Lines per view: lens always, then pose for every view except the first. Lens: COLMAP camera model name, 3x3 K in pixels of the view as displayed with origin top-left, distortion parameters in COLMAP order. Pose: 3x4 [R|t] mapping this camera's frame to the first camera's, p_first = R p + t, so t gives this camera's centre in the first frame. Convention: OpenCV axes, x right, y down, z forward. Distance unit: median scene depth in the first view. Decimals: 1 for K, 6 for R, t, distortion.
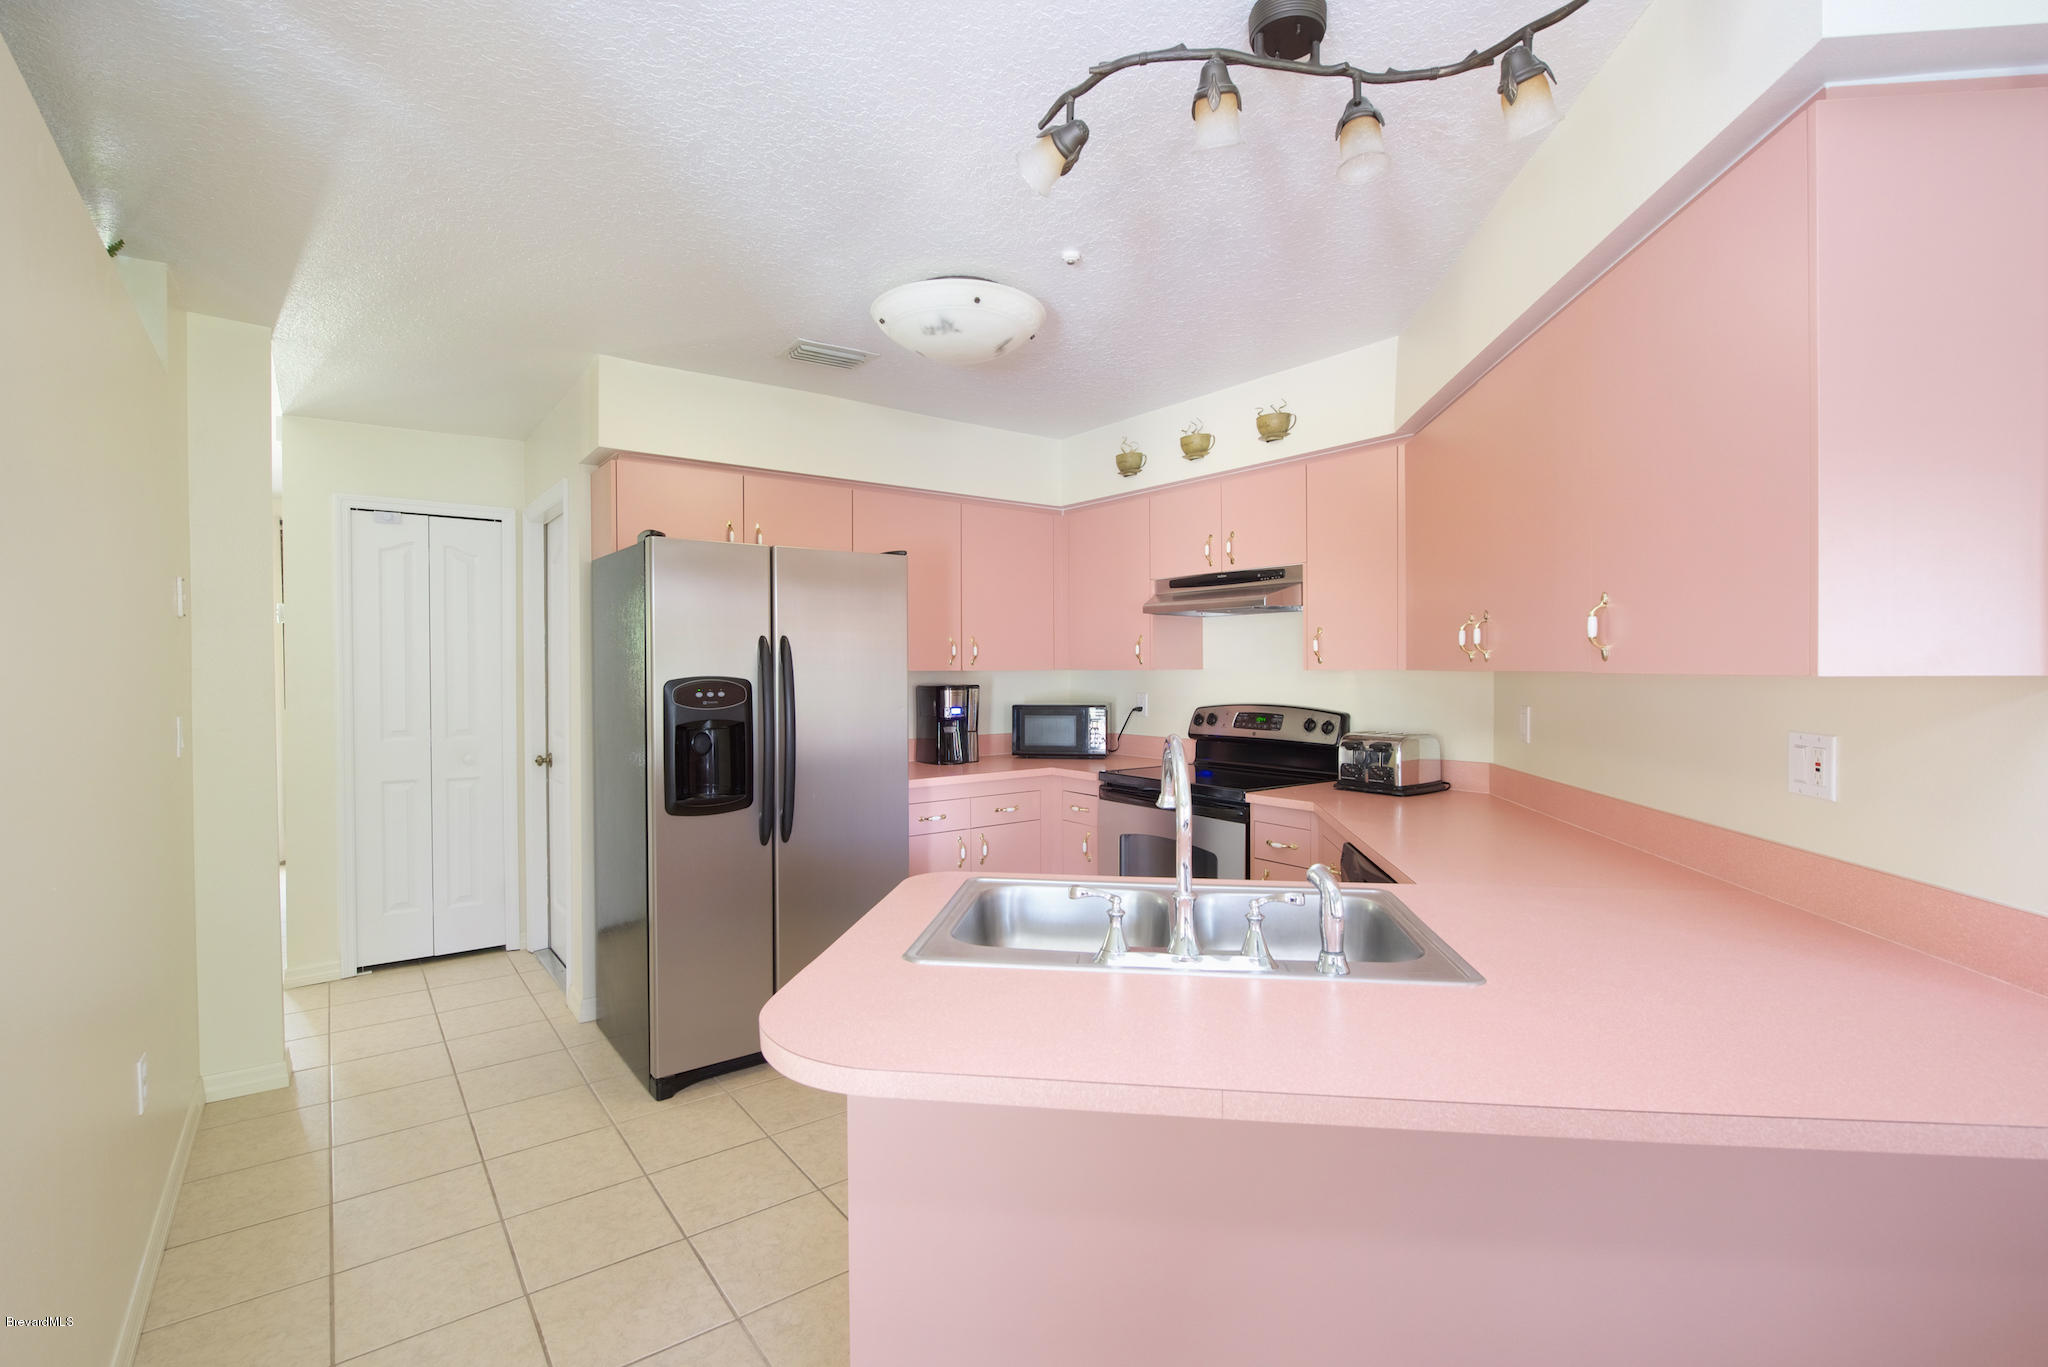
lens RADIAL K [[926.4, 0, 1024.0], [0, 926.4, 683.5], [0, 0, 1]] dist [-0.008677, -0.004051]
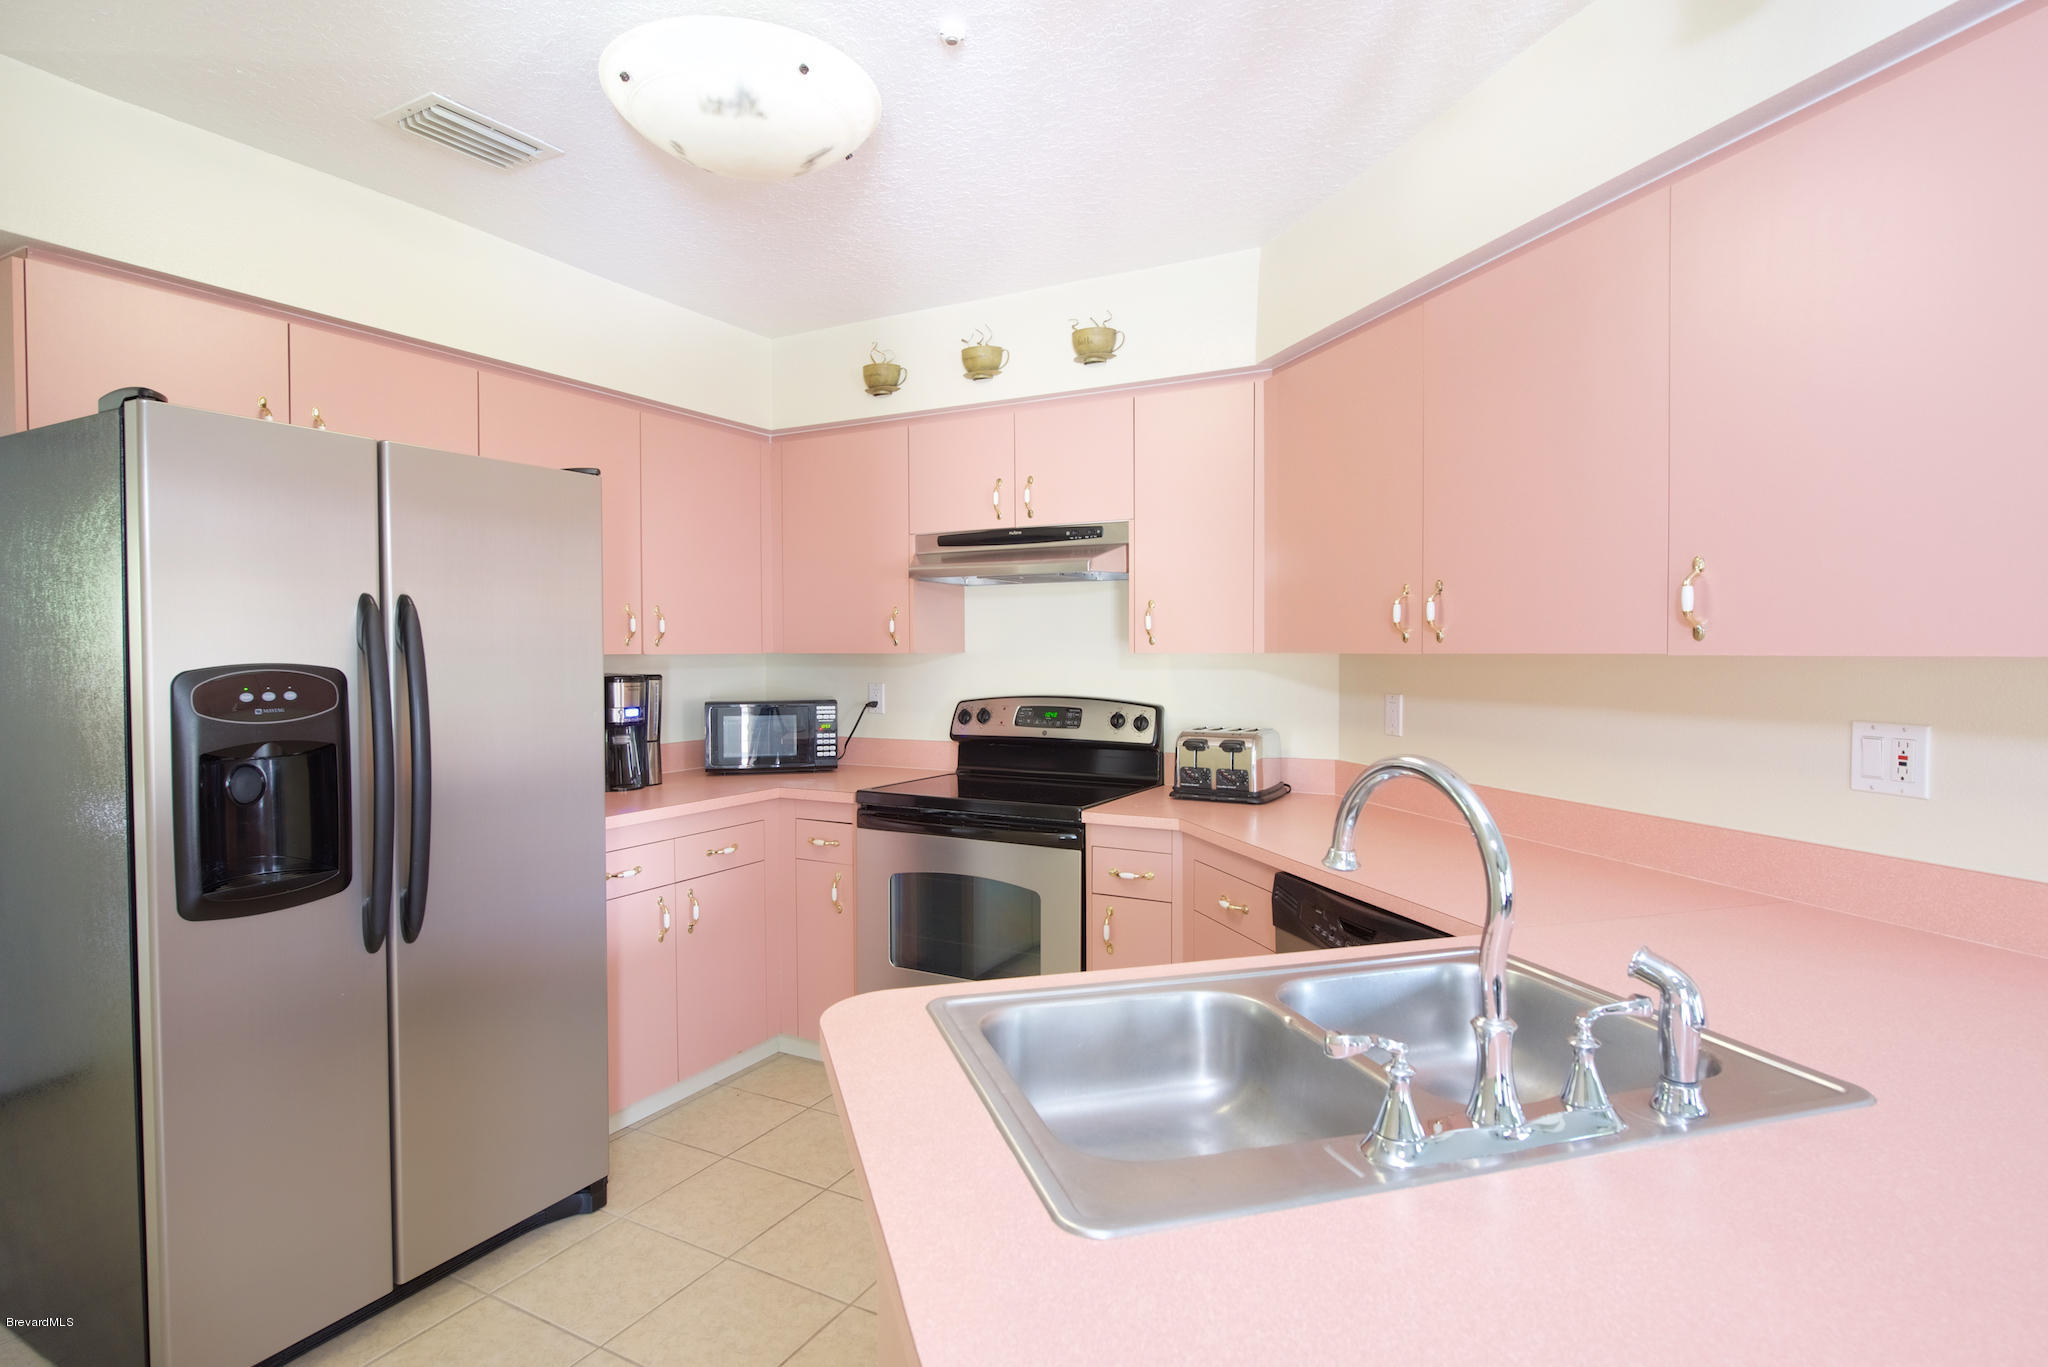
lens RADIAL K [[1047.8, 0, 1021.7], [0, 1047.8, 678.1], [0, 0, 1]] dist [-0.005173, -0.001123]
pose [[0.913546, -0.009819, 0.406617, -0.151930], [0.006647, 0.999935, 0.009211, -0.001575], [-0.406681, -0.005712, 0.913552, 0.203826]]
